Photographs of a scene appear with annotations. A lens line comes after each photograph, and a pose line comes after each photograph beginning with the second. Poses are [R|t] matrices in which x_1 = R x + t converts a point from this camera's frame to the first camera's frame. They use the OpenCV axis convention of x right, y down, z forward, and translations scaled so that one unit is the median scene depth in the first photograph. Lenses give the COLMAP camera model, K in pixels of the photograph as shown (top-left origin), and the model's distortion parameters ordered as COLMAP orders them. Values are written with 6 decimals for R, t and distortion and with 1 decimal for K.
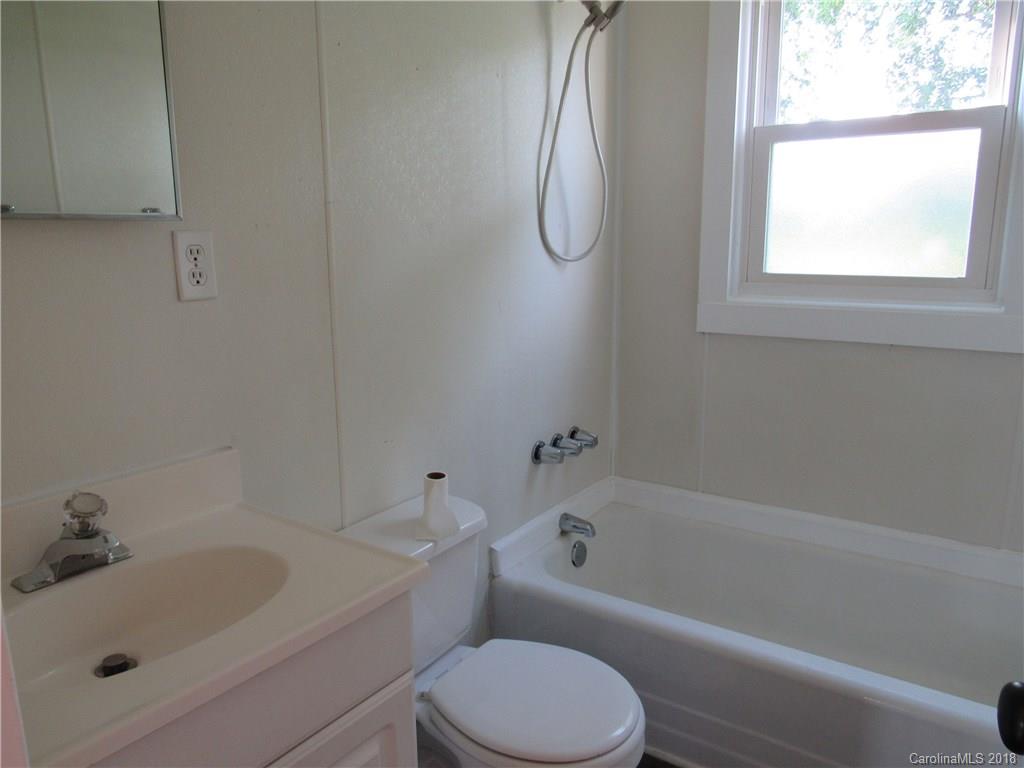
lens RADIAL K [[730.3, 0, 511.9], [0, 730.3, 381.3], [0, 0, 1]] dist [-0.031382, 0.007394]
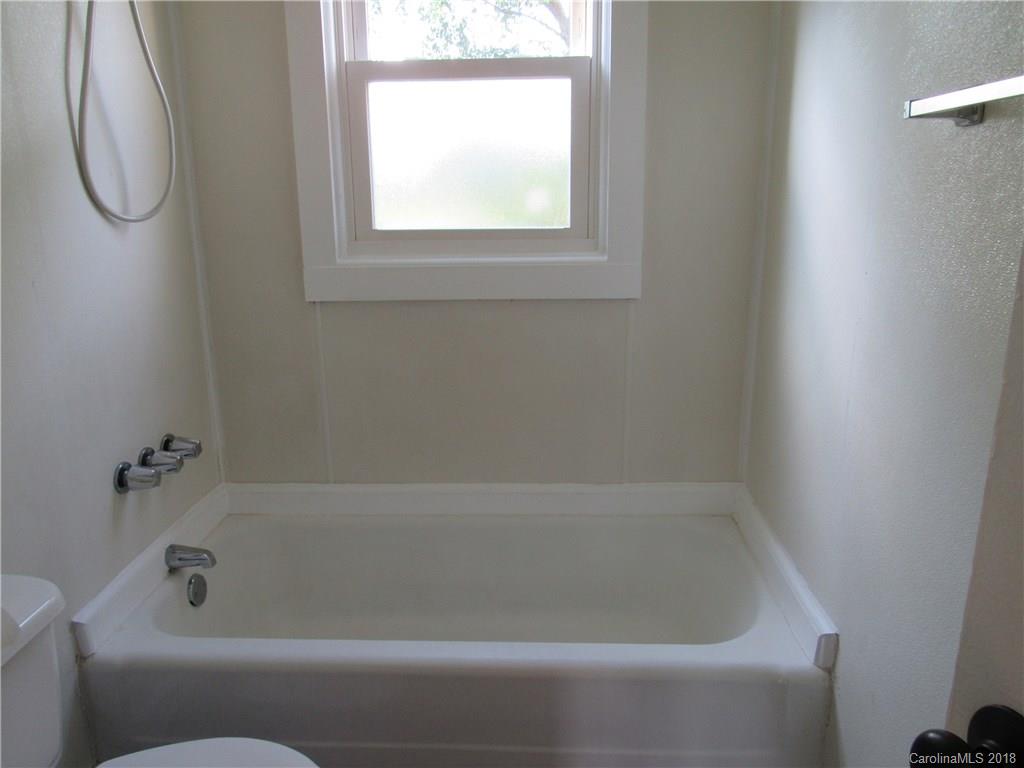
lens RADIAL K [[730.3, 0, 509.2], [0, 730.3, 383.1], [0, 0, 1]] dist [-0.031382, 0.007394]
pose [[0.841065, -0.133089, 0.524306, -0.007046], [0.107921, 0.991059, 0.078449, -0.014716], [-0.530059, -0.009397, 0.847909, 0.148194]]
